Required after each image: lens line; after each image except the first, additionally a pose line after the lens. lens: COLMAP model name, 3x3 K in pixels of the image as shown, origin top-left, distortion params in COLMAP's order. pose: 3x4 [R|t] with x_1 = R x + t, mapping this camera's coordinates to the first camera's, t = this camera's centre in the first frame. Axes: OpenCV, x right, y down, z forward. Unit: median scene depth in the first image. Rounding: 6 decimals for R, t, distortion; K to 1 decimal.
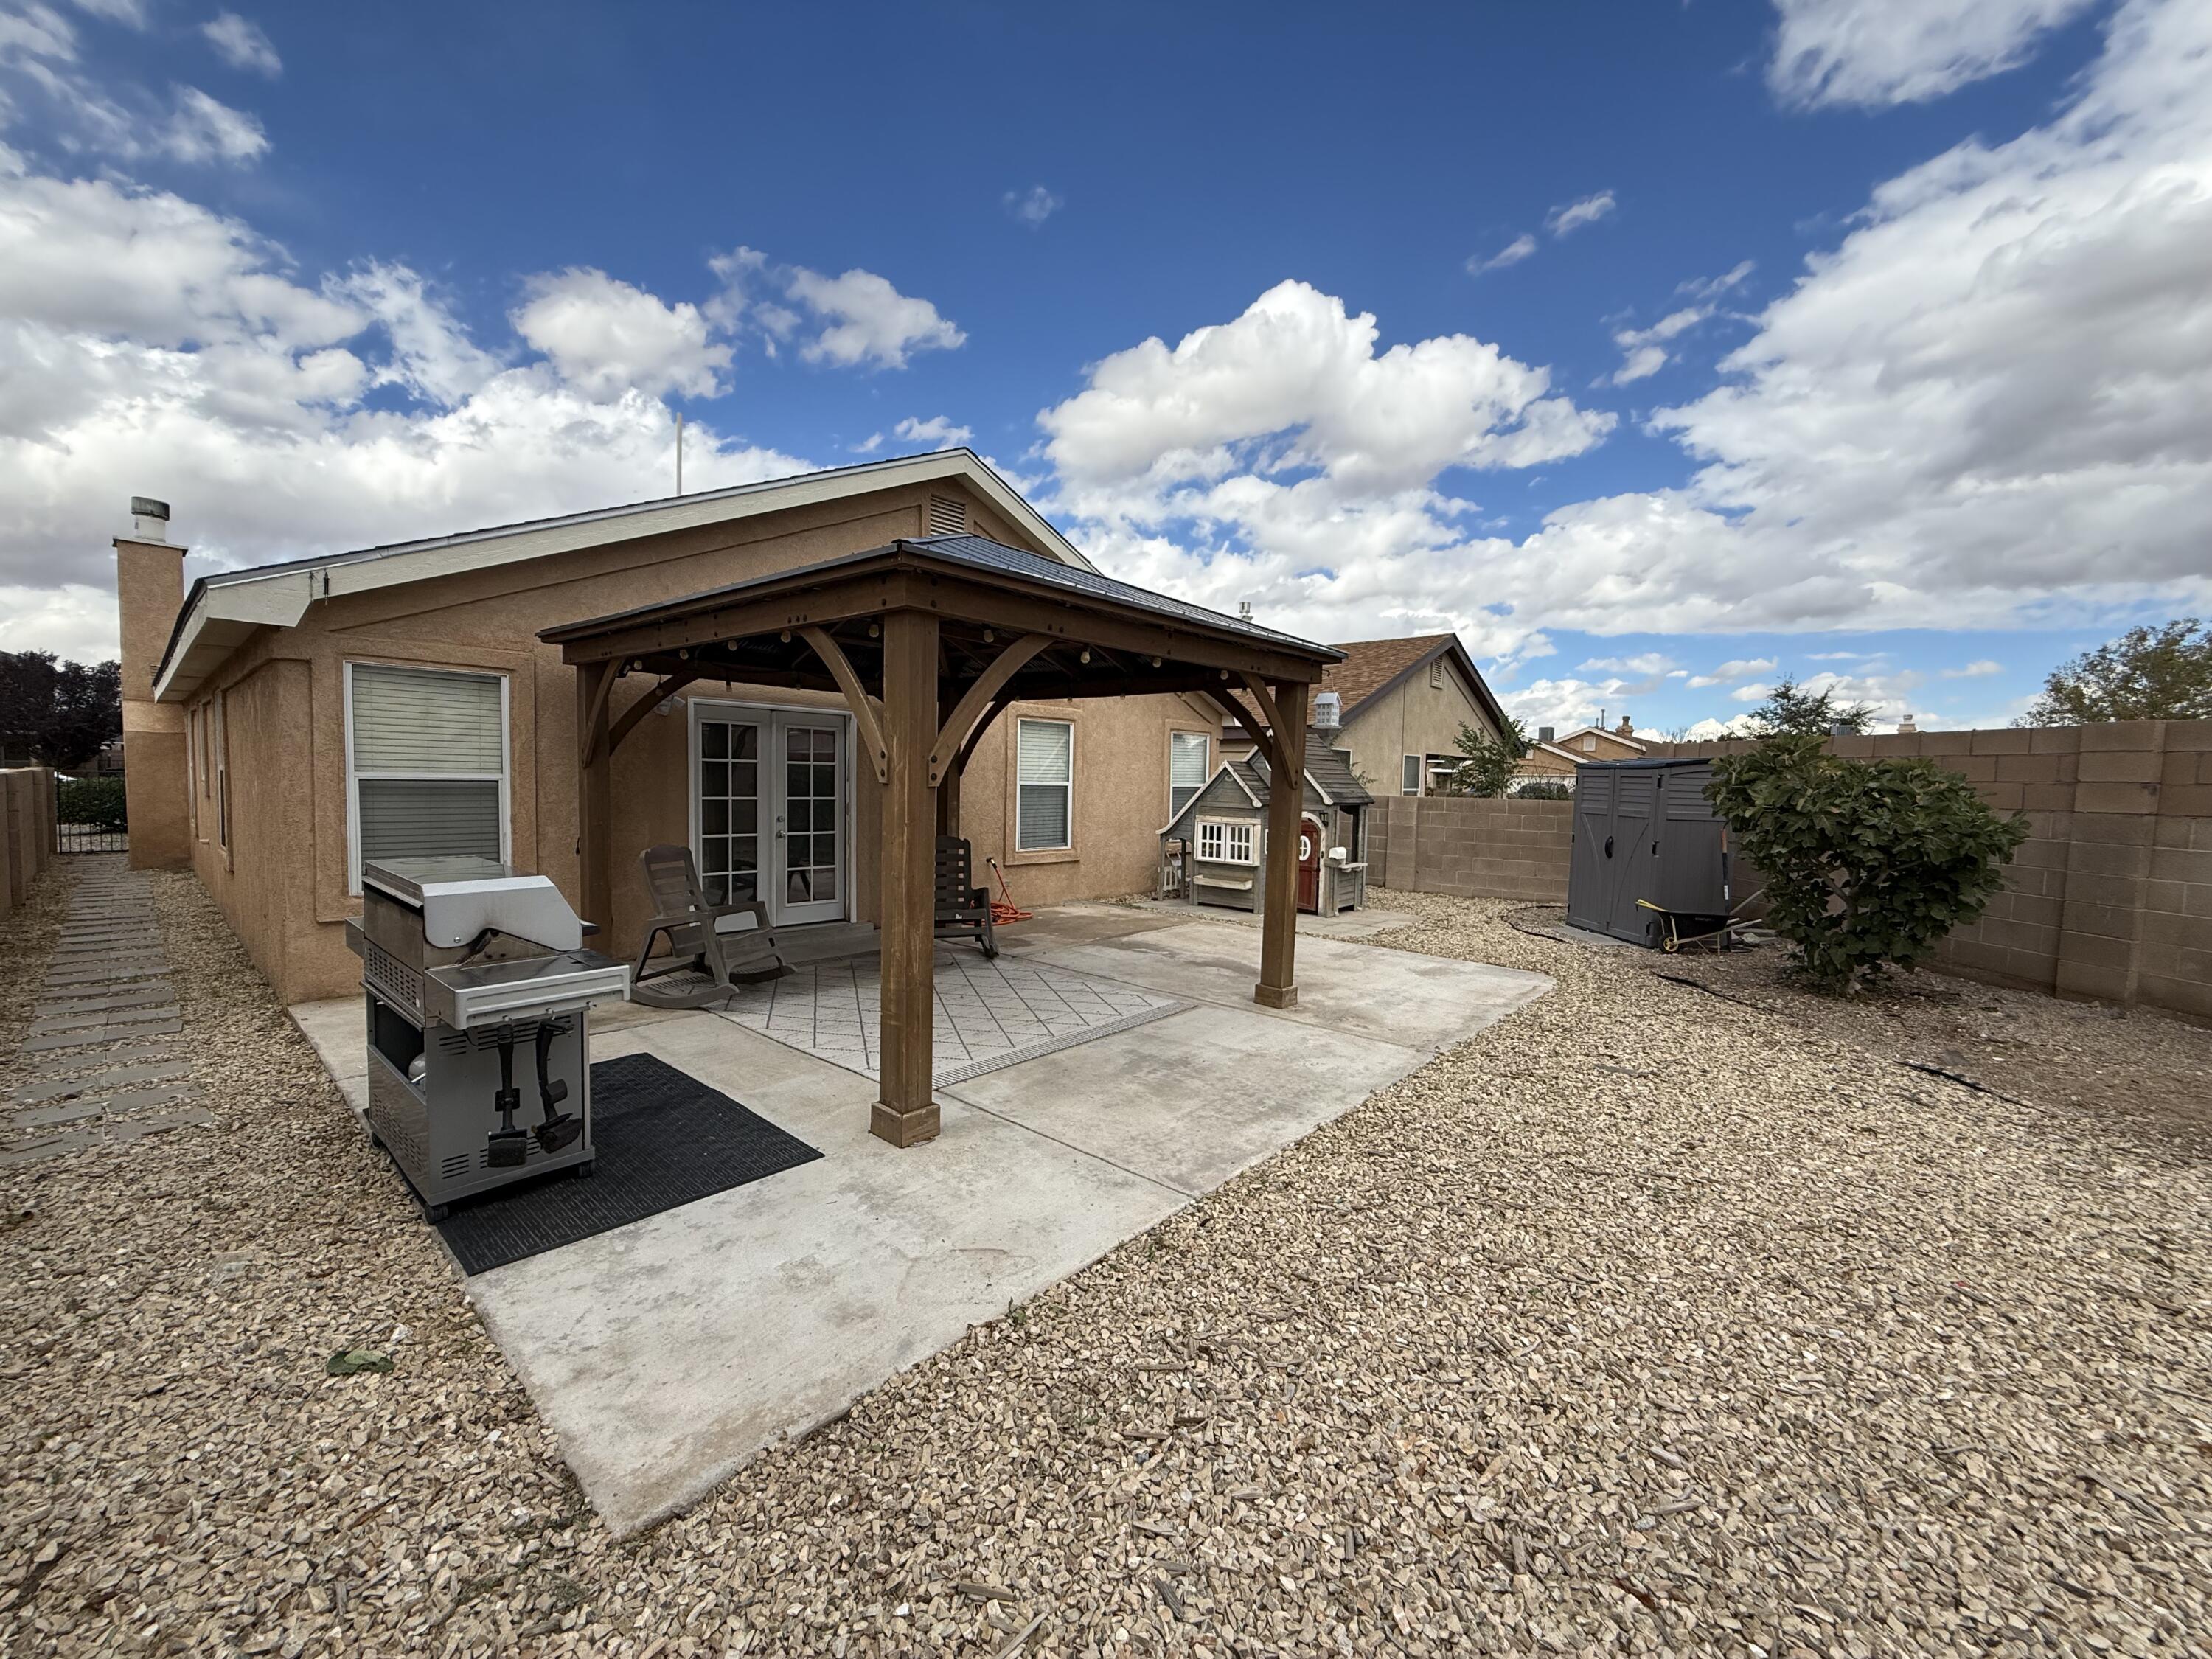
lens RADIAL K [[884.6, 0, 1106.0], [0, 884.6, 829.5], [0, 0, 1]] dist [-0.001093, 0.000234]
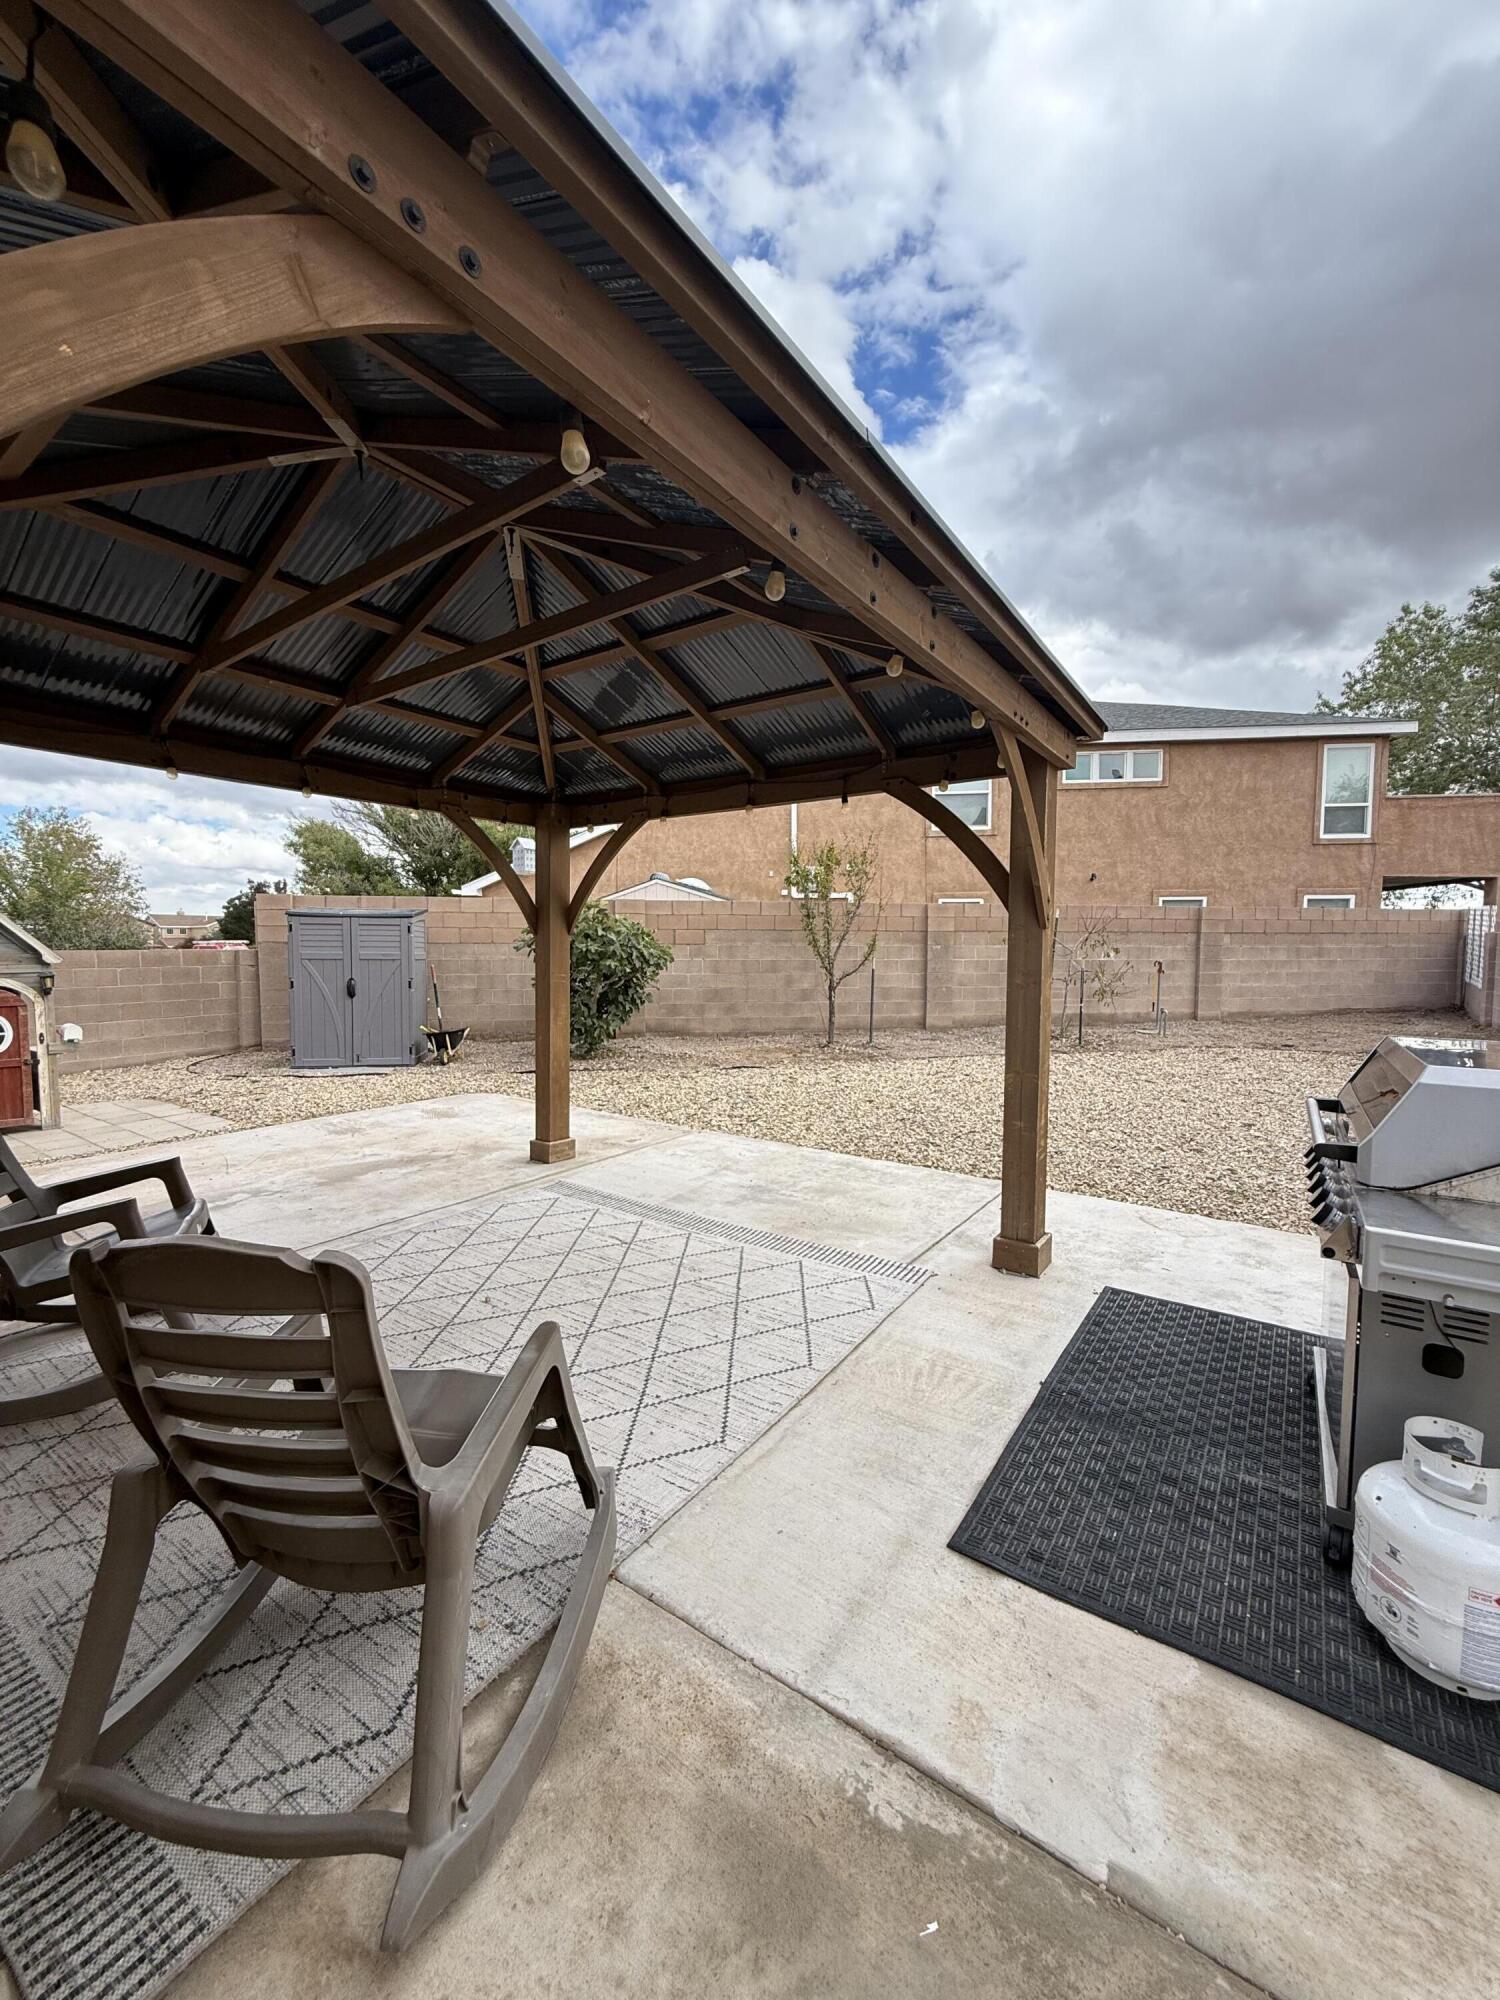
lens RADIAL K [[799.8, 0, 747.5], [0, 799.8, 996.8], [0, 0, 1]] dist [-0.001093, 0.000234]
pose [[-0.116716, -0.084281, 0.989583, -0.087327], [0.056368, 0.994225, 0.091324, -0.005898], [-0.991564, 0.066440, -0.111291, 0.111964]]
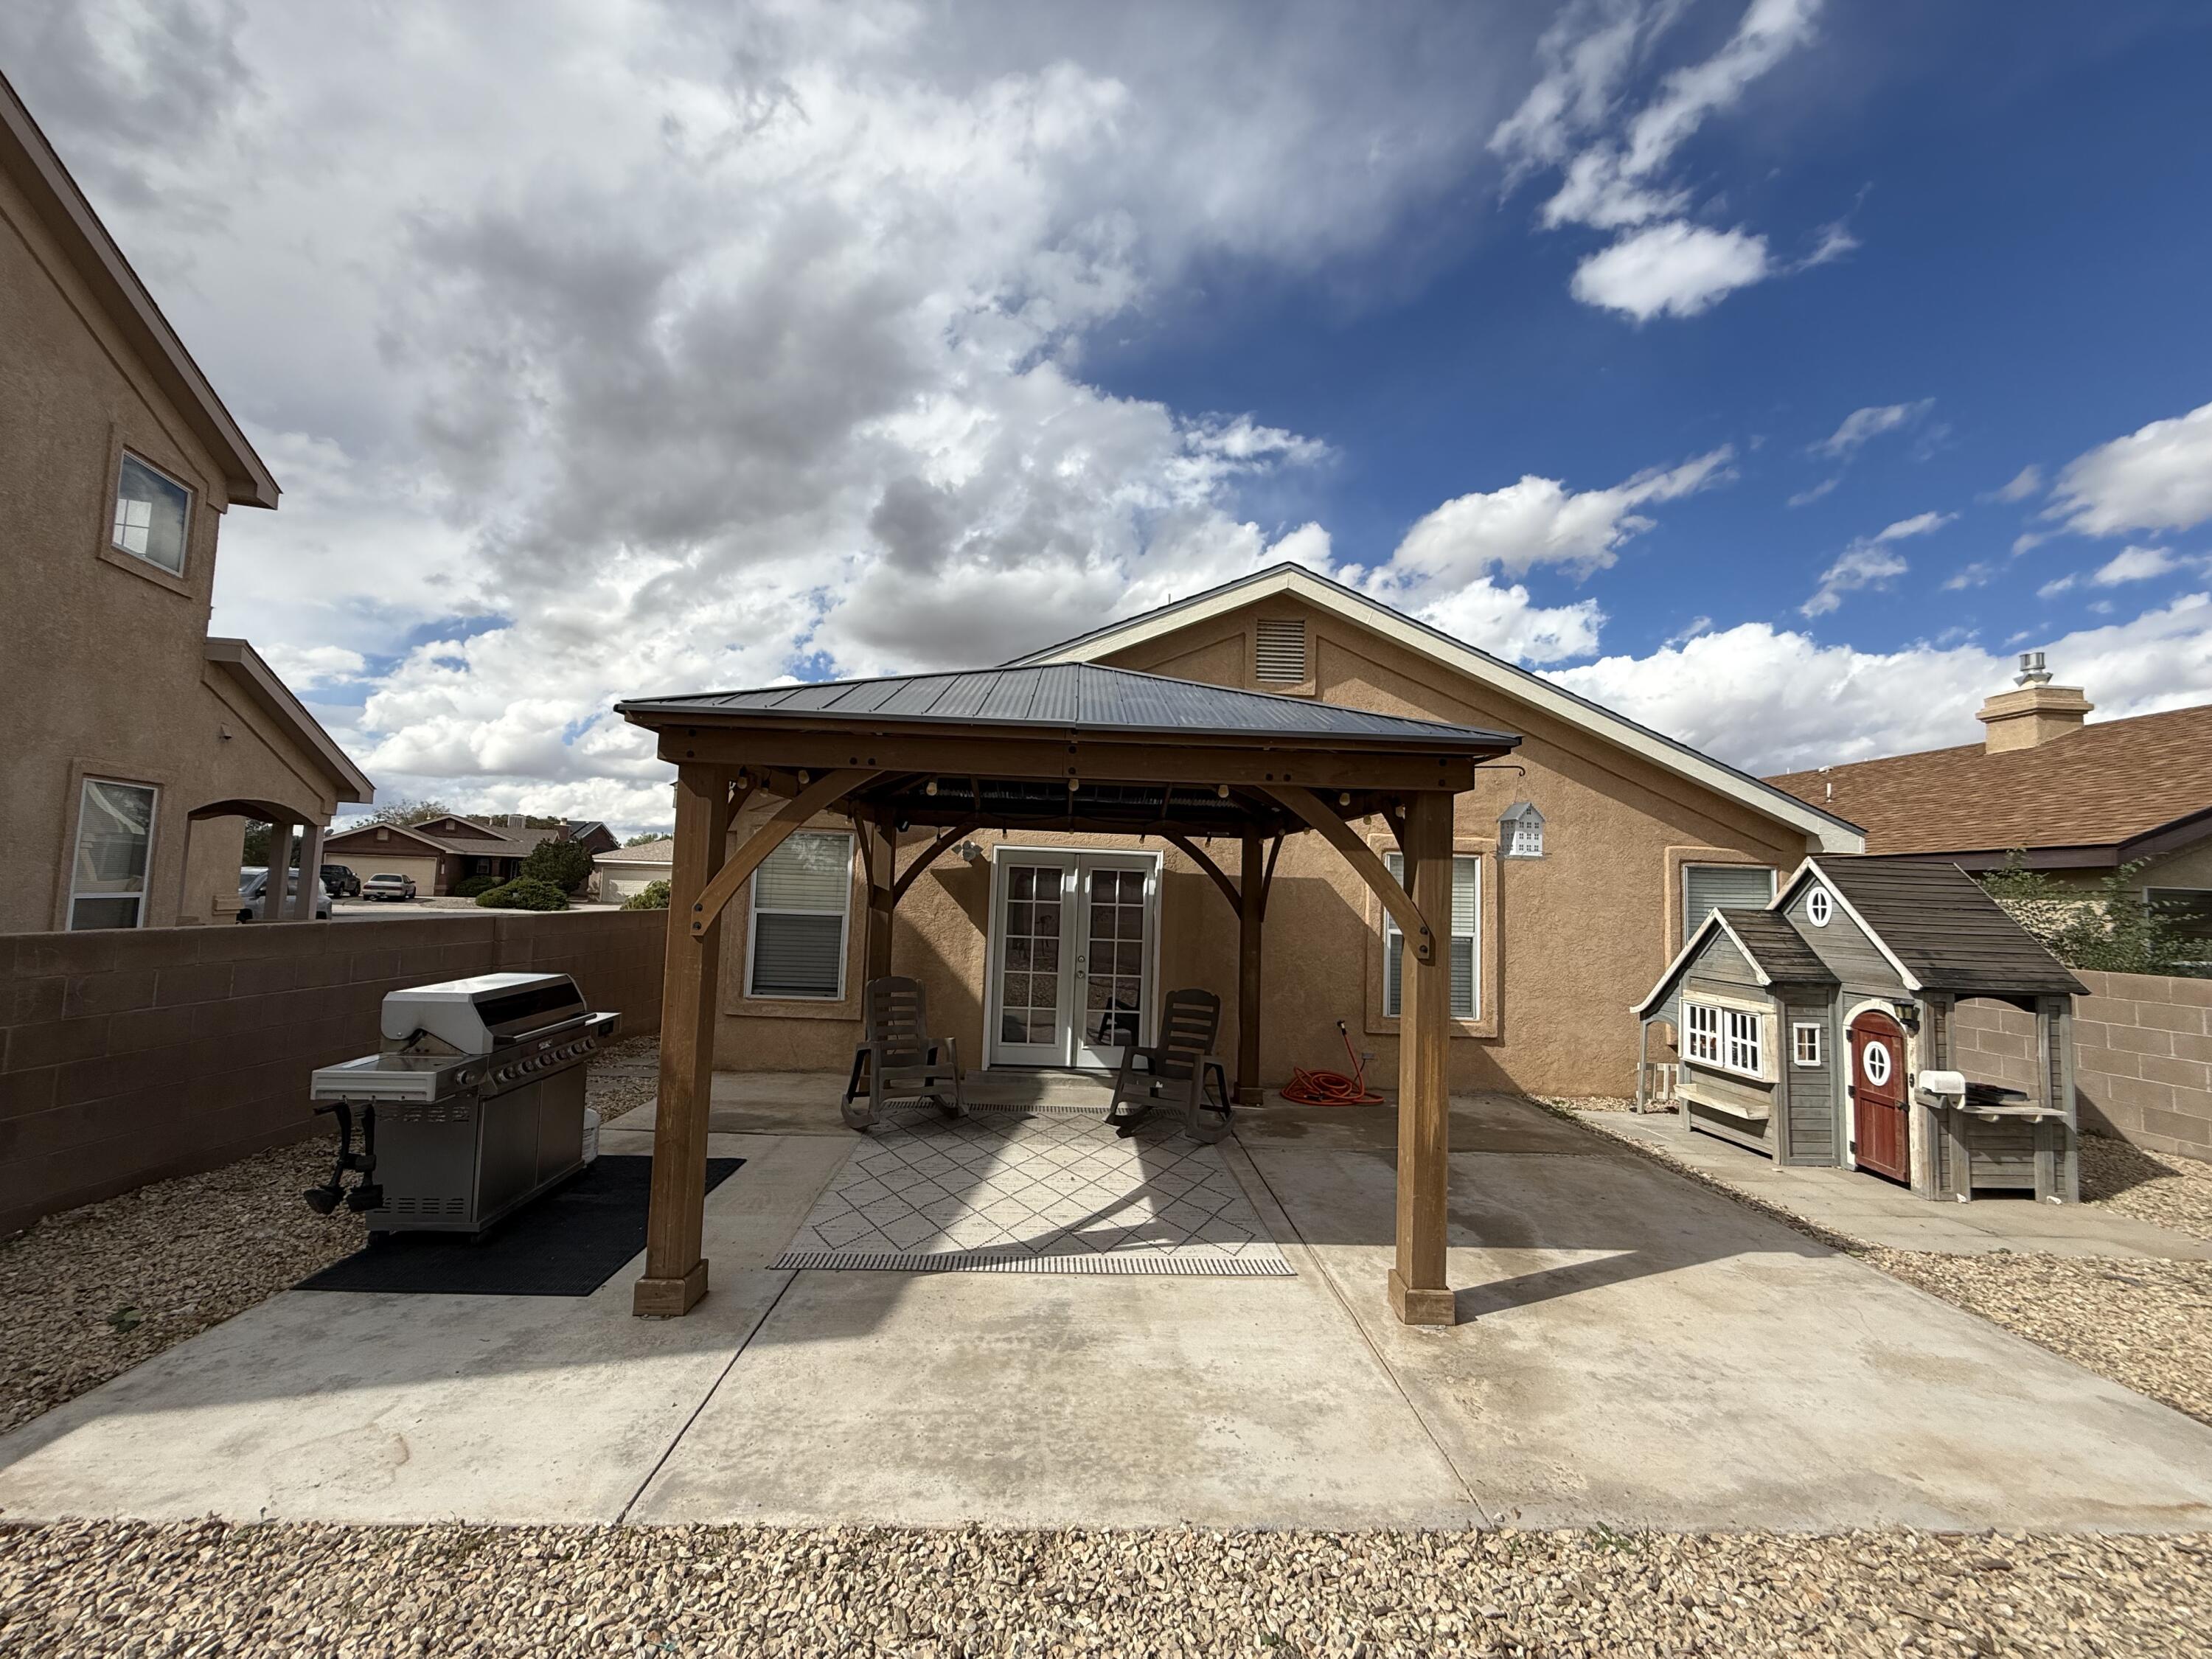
lens RADIAL K [[889.8, 0, 1097.6], [0, 889.8, 855.8], [0, 0, 1]] dist [-0.000827, 0.000097]
pose [[0.689484, -0.027080, -0.723795, 0.062597], [-0.062754, 0.993310, -0.096942, -0.005232], [0.721578, 0.112261, 0.683171, 0.049911]]
